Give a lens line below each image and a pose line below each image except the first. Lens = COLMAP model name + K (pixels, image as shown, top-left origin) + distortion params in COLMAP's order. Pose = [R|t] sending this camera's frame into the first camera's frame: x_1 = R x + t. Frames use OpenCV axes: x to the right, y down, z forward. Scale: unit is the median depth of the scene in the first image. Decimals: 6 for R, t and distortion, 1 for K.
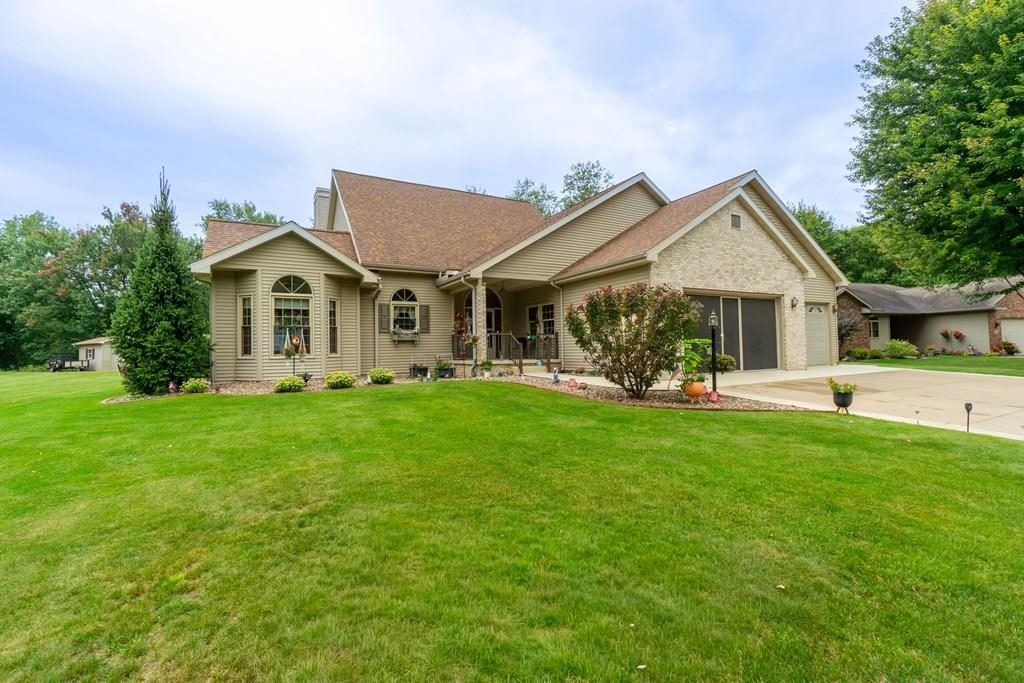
lens RADIAL K [[418.9, 0, 512.4], [0, 418.9, 337.5], [0, 0, 1]] dist [-0.000206, -0.000281]
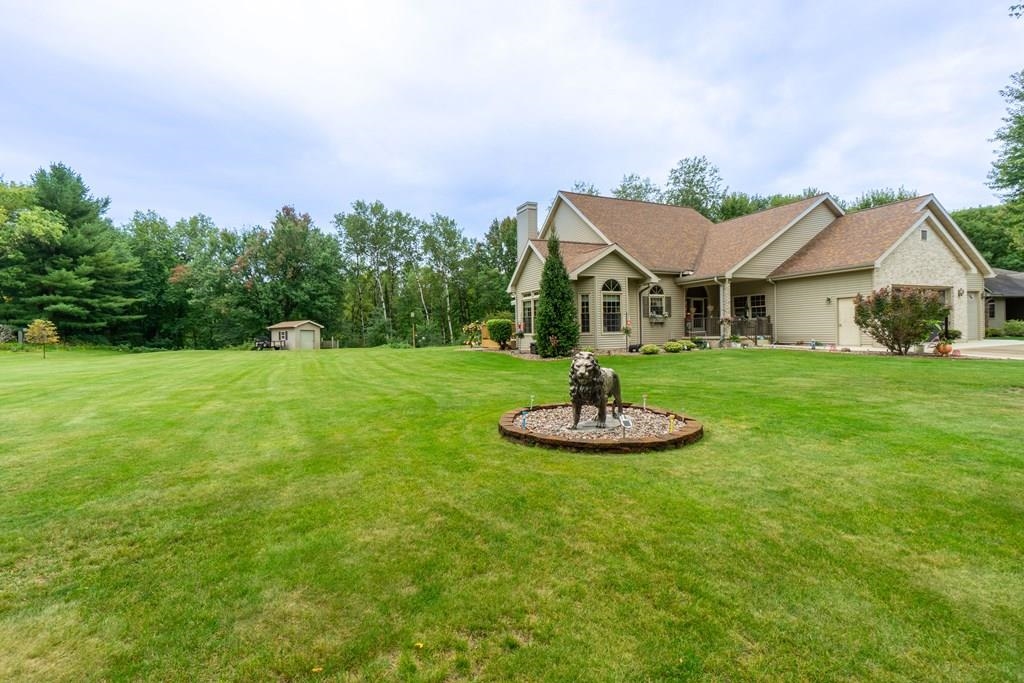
lens RADIAL K [[439.8, 0, 494.1], [0, 439.8, 334.1], [0, 0, 1]] dist [-0.003547, 0.003705]
pose [[0.997467, -0.003779, -0.071035, -0.681250], [0.006045, 0.999479, 0.031712, -0.003793], [0.070878, -0.032061, 0.996970, -0.488364]]
